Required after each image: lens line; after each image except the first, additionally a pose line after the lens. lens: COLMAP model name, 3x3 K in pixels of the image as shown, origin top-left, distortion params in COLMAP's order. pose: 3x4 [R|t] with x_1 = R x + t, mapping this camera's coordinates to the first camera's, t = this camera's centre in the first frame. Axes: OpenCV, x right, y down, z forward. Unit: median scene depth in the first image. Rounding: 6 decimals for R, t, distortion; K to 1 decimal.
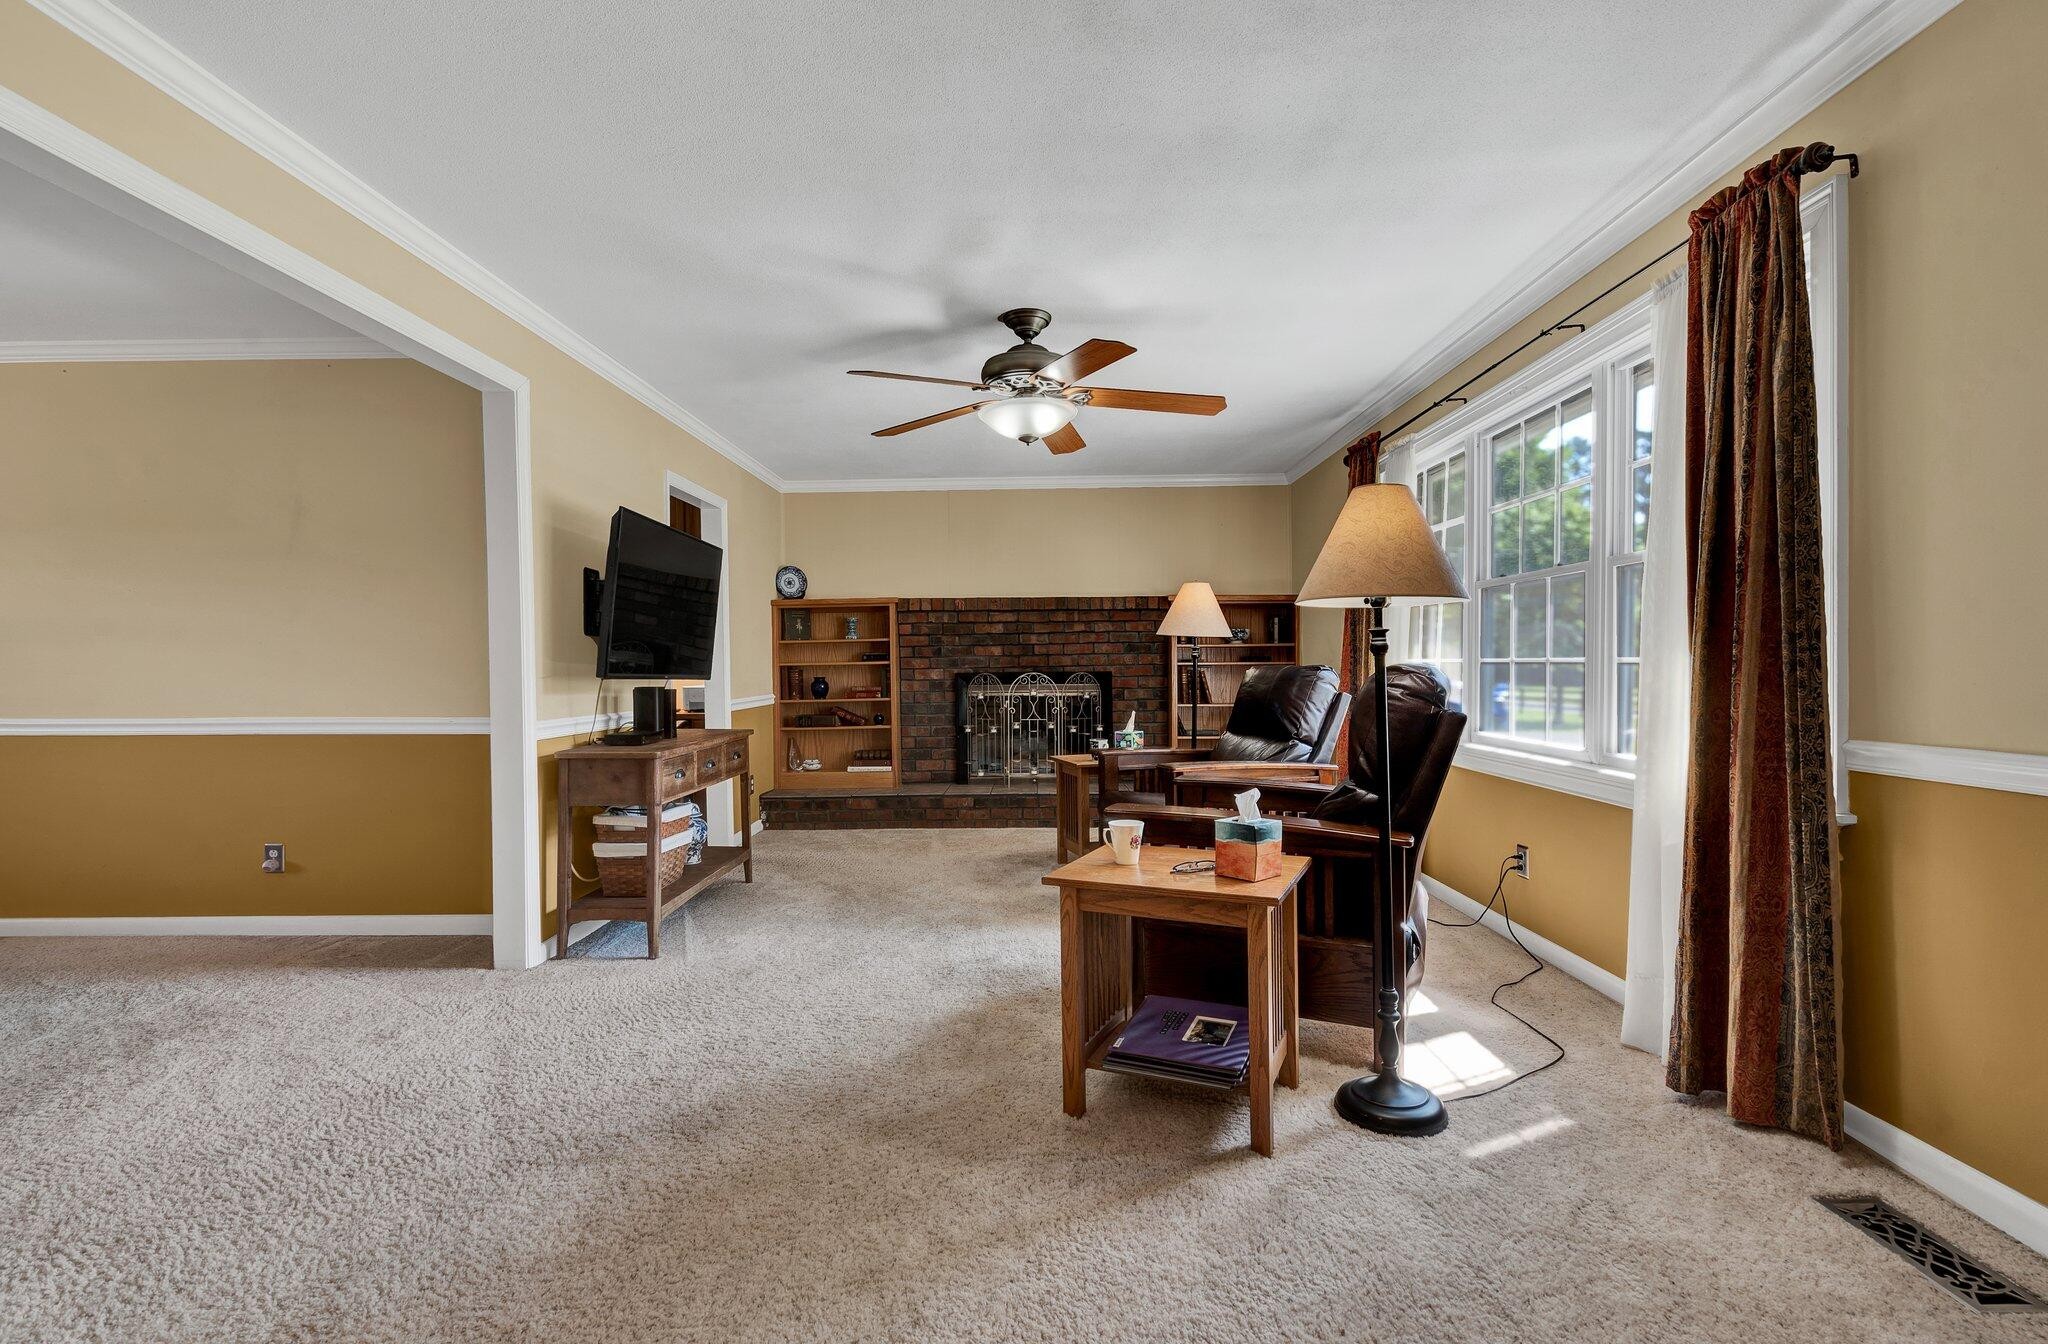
lens RADIAL K [[919.4, 0, 1017.8], [0, 919.4, 677.9], [0, 0, 1]] dist [-0.005223, 0.001790]
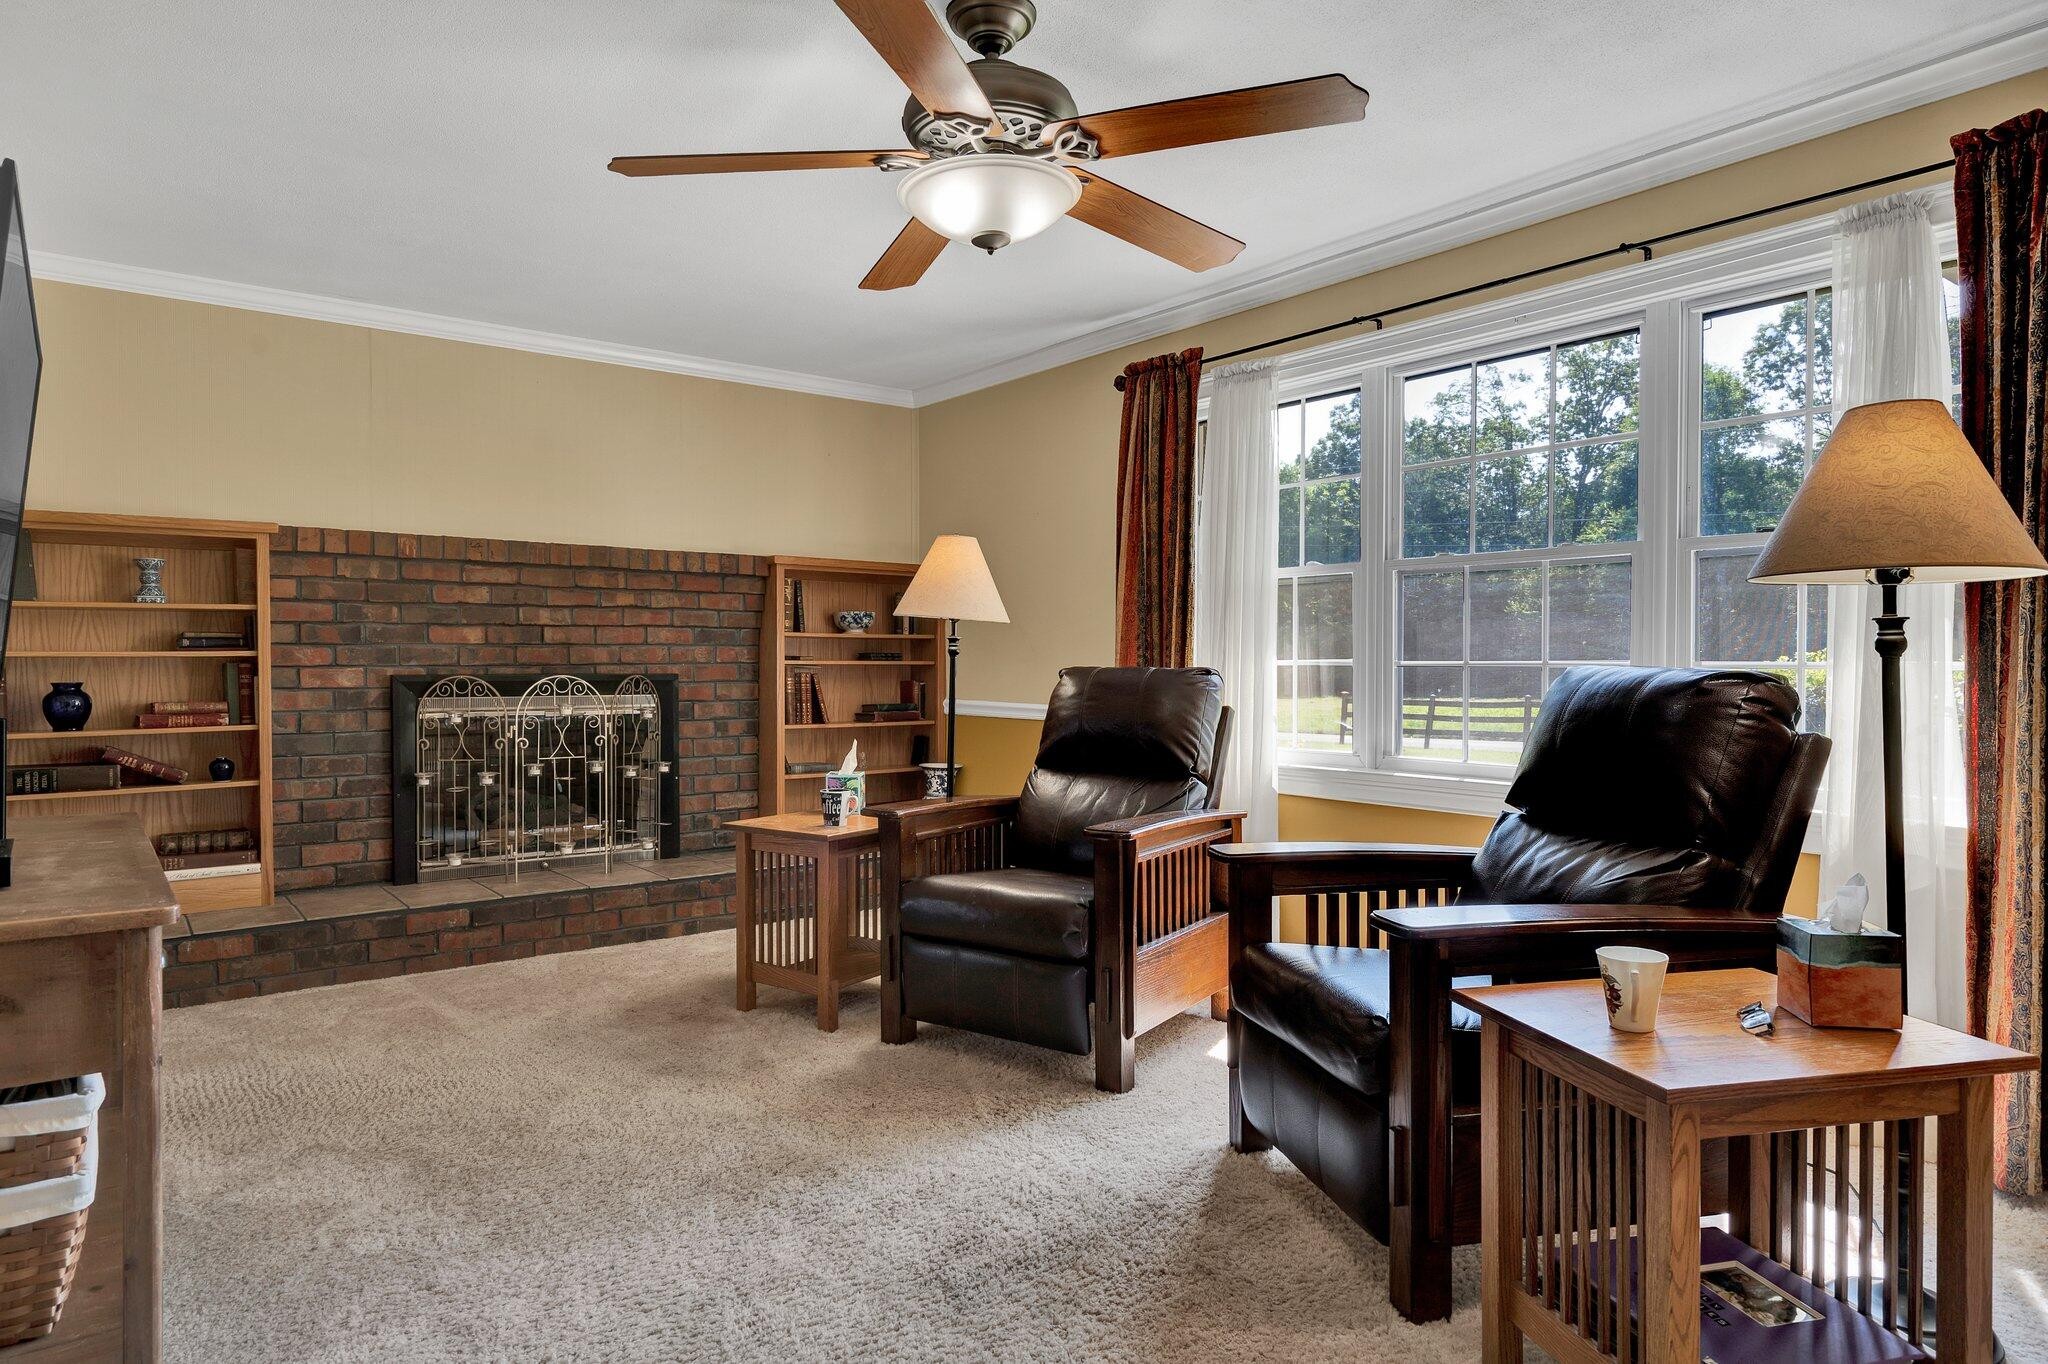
lens RADIAL K [[1215.9, 0, 1023.9], [0, 1215.9, 672.2], [0, 0, 1]] dist [0.003578, -0.000208]
pose [[0.788384, 0.005437, 0.615160, -0.416306], [-0.000574, 0.999967, -0.008103, -0.003172], [-0.615183, 0.006035, 0.788361, 0.439213]]
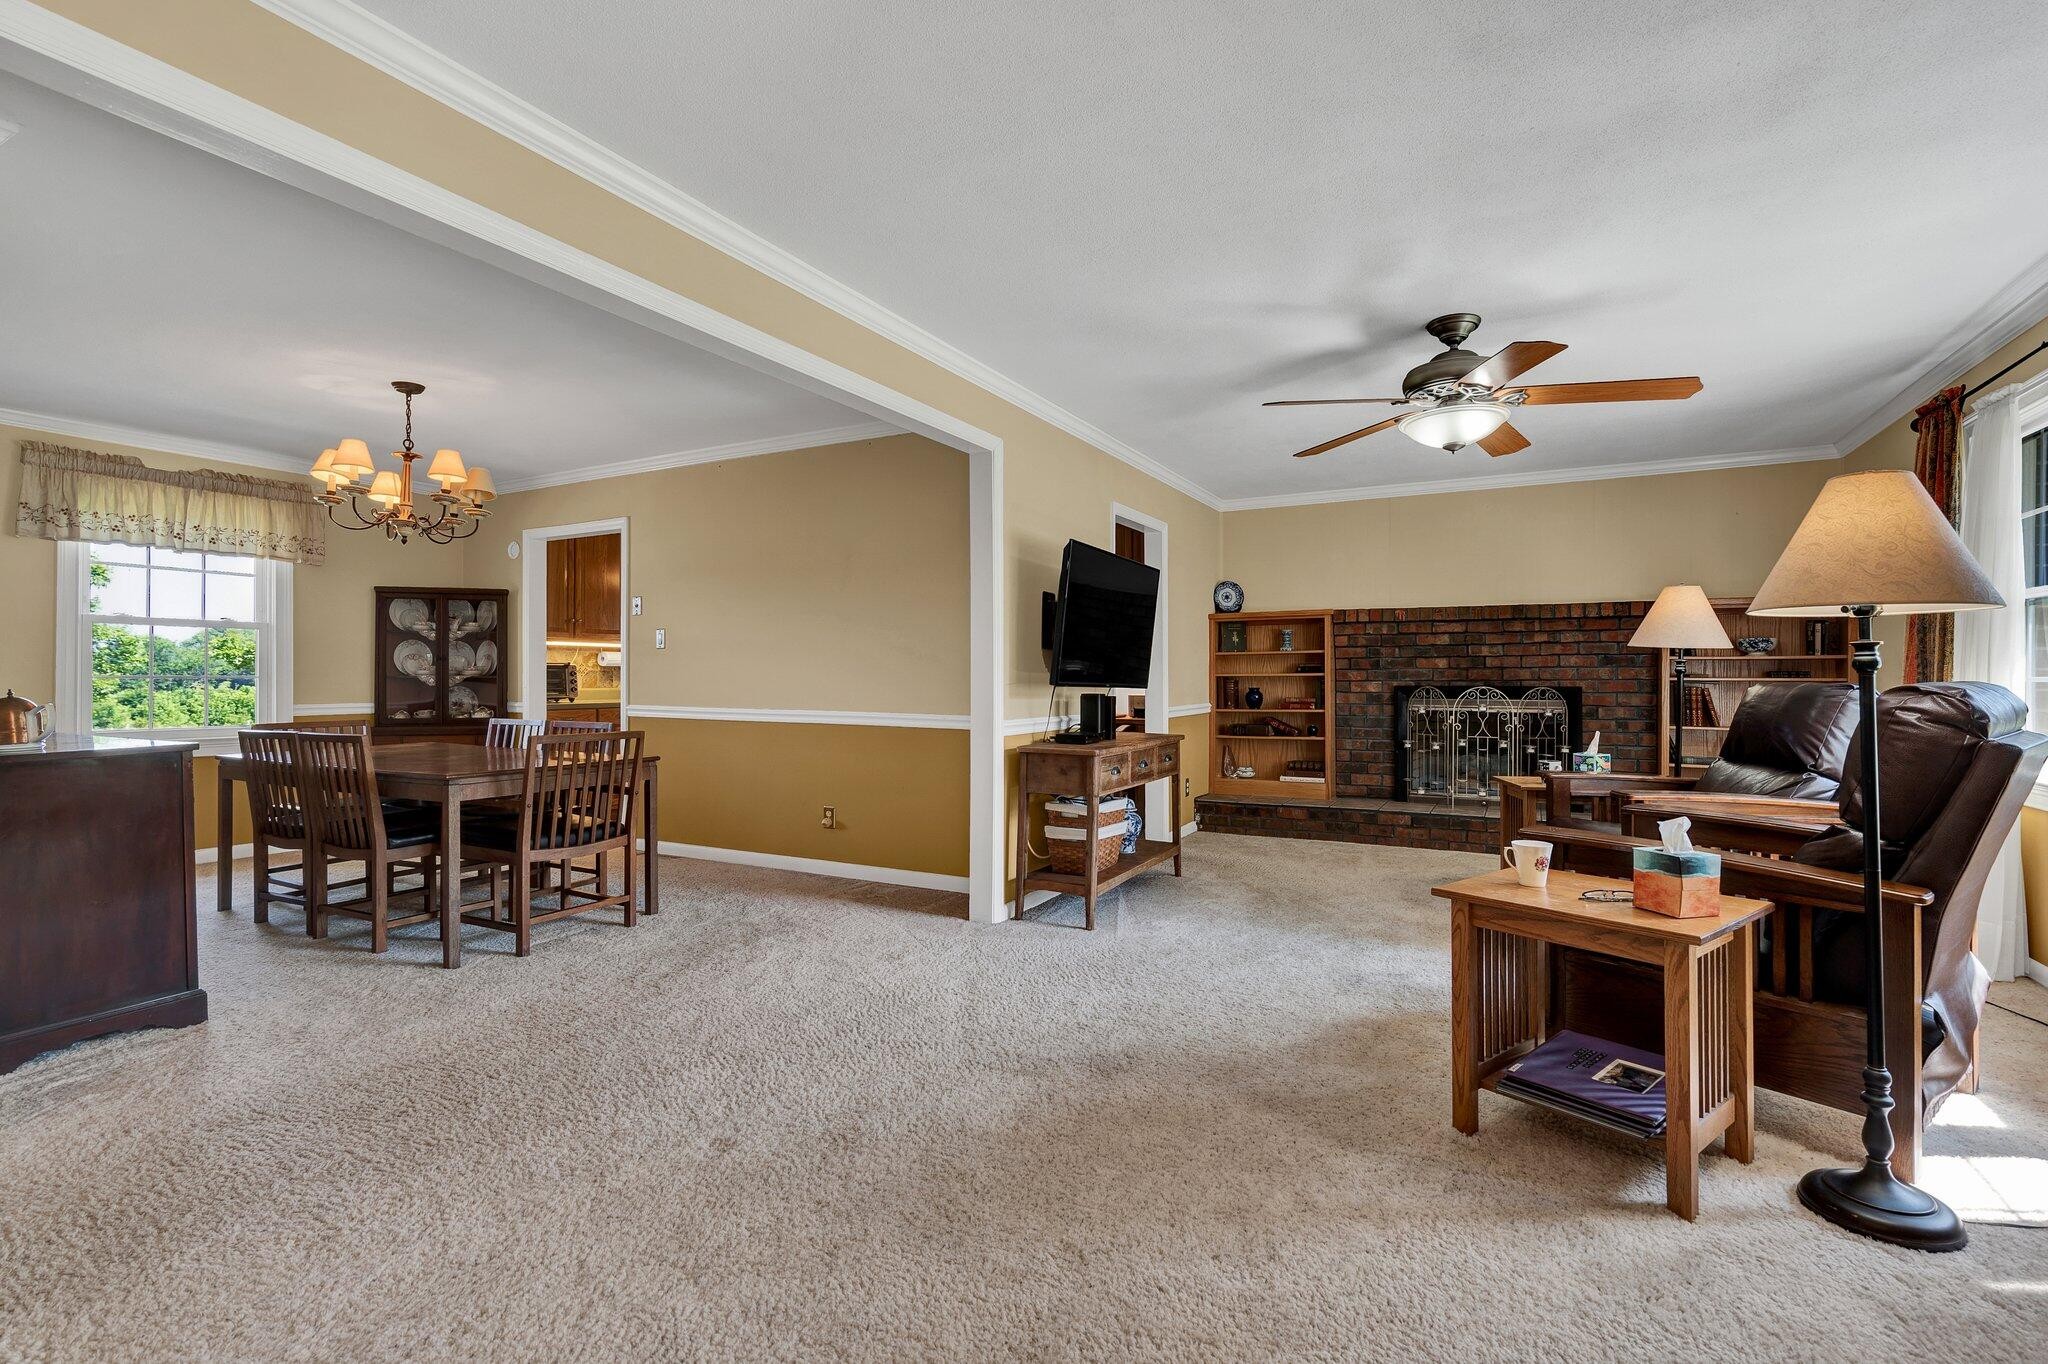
lens RADIAL K [[924.4, 0, 1039.7], [0, 924.4, 677.4], [0, 0, 1]] dist [0.000860, 0.000344]
pose [[0.896058, 0.011068, -0.443800, 0.056262], [-0.016334, 0.999834, -0.008045, -0.000527], [0.443637, 0.014457, 0.896090, -0.069957]]
